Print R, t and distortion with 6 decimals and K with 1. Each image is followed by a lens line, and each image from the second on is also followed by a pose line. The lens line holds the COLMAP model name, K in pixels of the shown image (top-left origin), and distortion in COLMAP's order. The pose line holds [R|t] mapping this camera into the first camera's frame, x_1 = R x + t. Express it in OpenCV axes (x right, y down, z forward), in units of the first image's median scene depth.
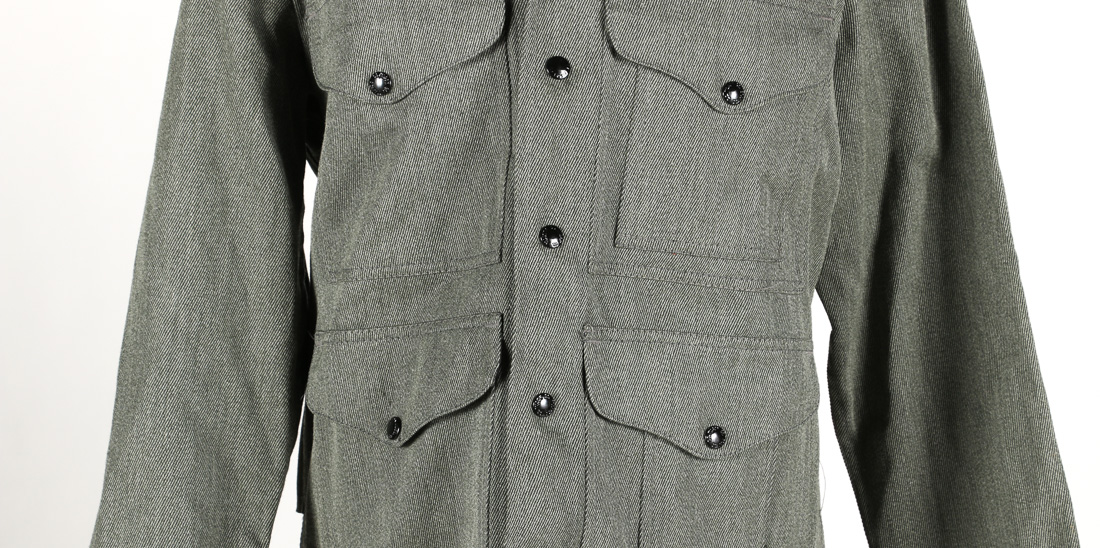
lens RADIAL K [[2843.2, 0, 546.0], [0, 2843.2, 273.6], [0, 0, 1]] dist [0.001199, 0.000000]
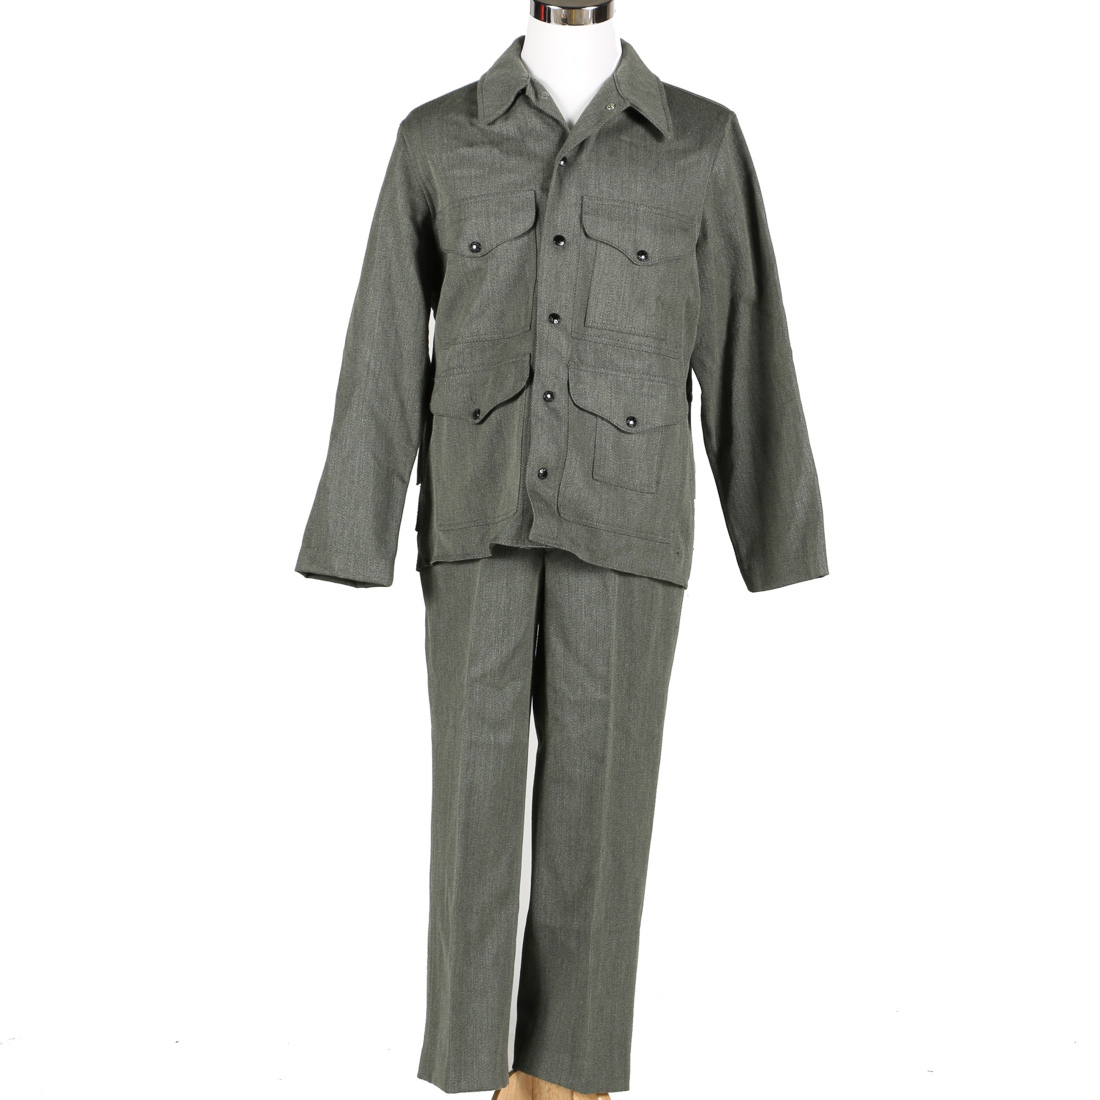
lens RADIAL K [[4227.8, 0, 545.2], [0, 4227.8, 549.8], [0, 0, 1]] dist [-0.997805, 0.000000]
pose [[0.999670, 0.024079, -0.009002, 0.025673], [-0.024511, 0.998374, -0.051460, 0.299402], [0.007749, 0.051663, 0.998635, -1.988858]]
